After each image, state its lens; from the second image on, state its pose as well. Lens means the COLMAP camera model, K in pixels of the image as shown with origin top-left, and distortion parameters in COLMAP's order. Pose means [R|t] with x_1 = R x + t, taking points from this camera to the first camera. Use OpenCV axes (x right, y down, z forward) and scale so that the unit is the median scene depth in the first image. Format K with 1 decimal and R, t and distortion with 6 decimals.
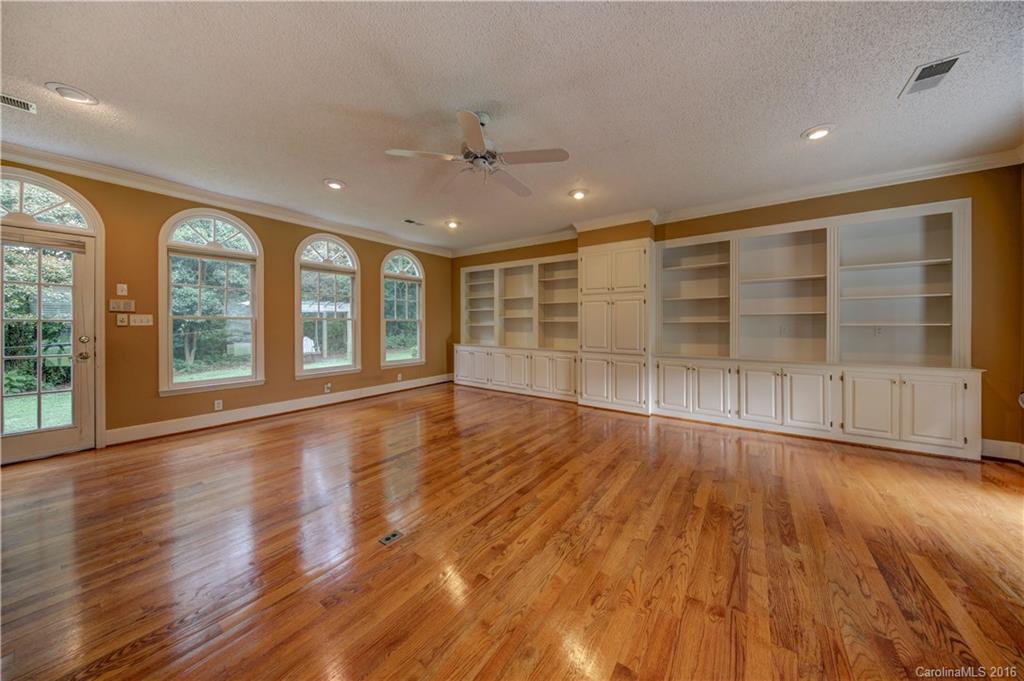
lens RADIAL K [[328.7, 0, 510.5], [0, 328.7, 323.1], [0, 0, 1]] dist [-0.007996, -0.000062]
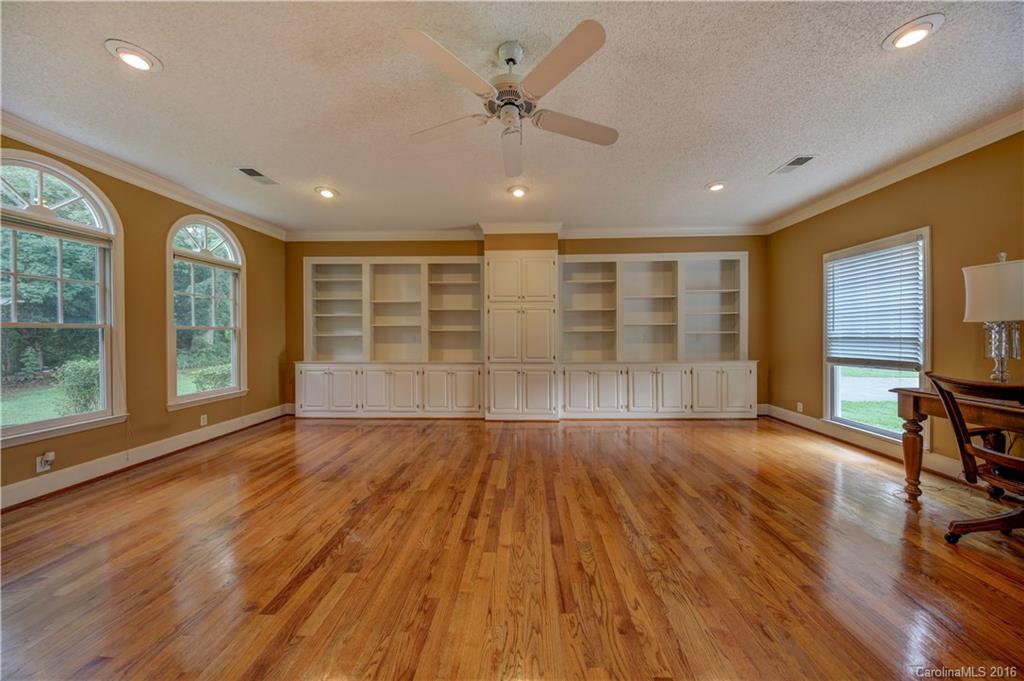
lens RADIAL K [[328.1, 0, 514.8], [0, 328.1, 334.2], [0, 0, 1]] dist [0.000698, -0.003436]
pose [[0.825546, -0.005580, 0.564307, -0.269995], [0.002962, 0.999980, 0.005554, 0.000449], [-0.564327, -0.002914, 0.825546, 0.209786]]
